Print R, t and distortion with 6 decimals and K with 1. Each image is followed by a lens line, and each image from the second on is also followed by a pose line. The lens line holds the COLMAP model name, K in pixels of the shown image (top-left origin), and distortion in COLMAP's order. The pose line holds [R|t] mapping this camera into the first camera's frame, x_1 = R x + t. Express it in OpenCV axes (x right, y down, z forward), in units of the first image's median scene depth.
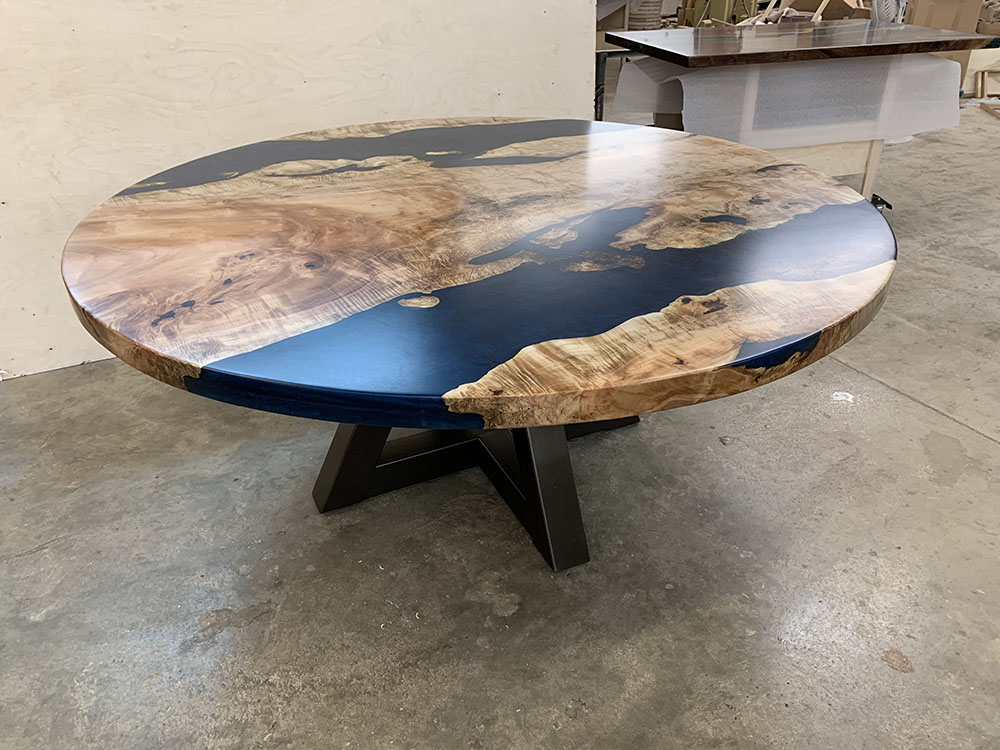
lens RADIAL K [[761.7, 0, 504.4], [0, 761.7, 370.0], [0, 0, 1]] dist [0.034695, -0.019481]
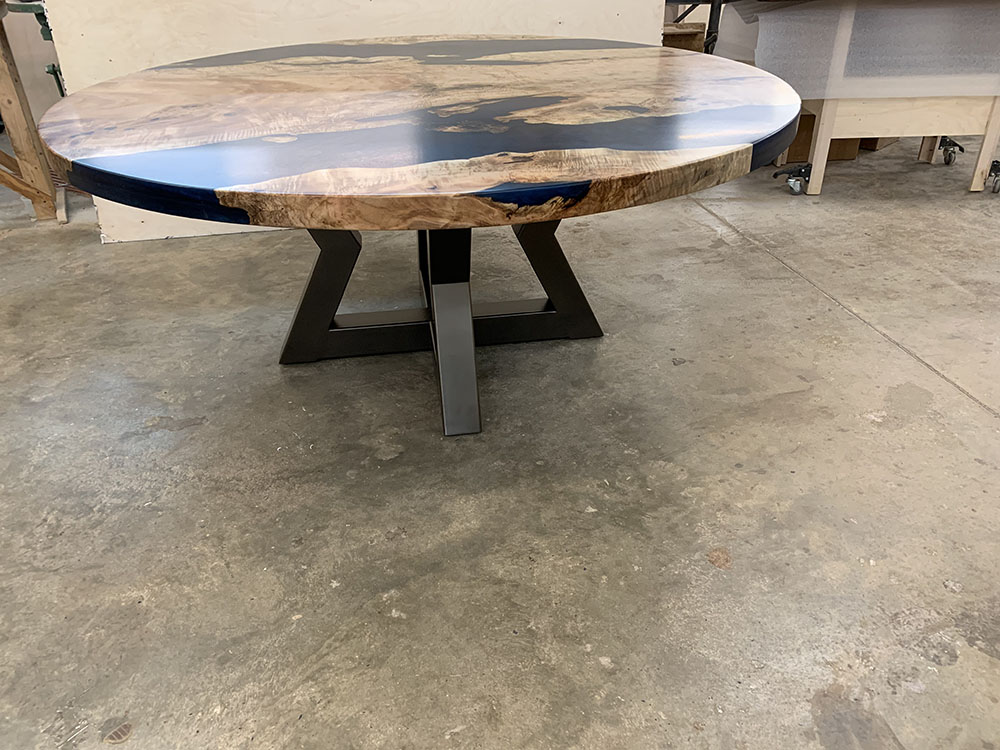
lens RADIAL K [[761.7, 0, 513.7], [0, 761.7, 375.1], [0, 0, 1]] dist [0.034695, -0.019481]
pose [[0.961480, 0.137467, -0.238031, 0.421249], [-0.131851, 0.990485, 0.039435, 0.129465], [0.241187, -0.006531, 0.970457, -0.022673]]
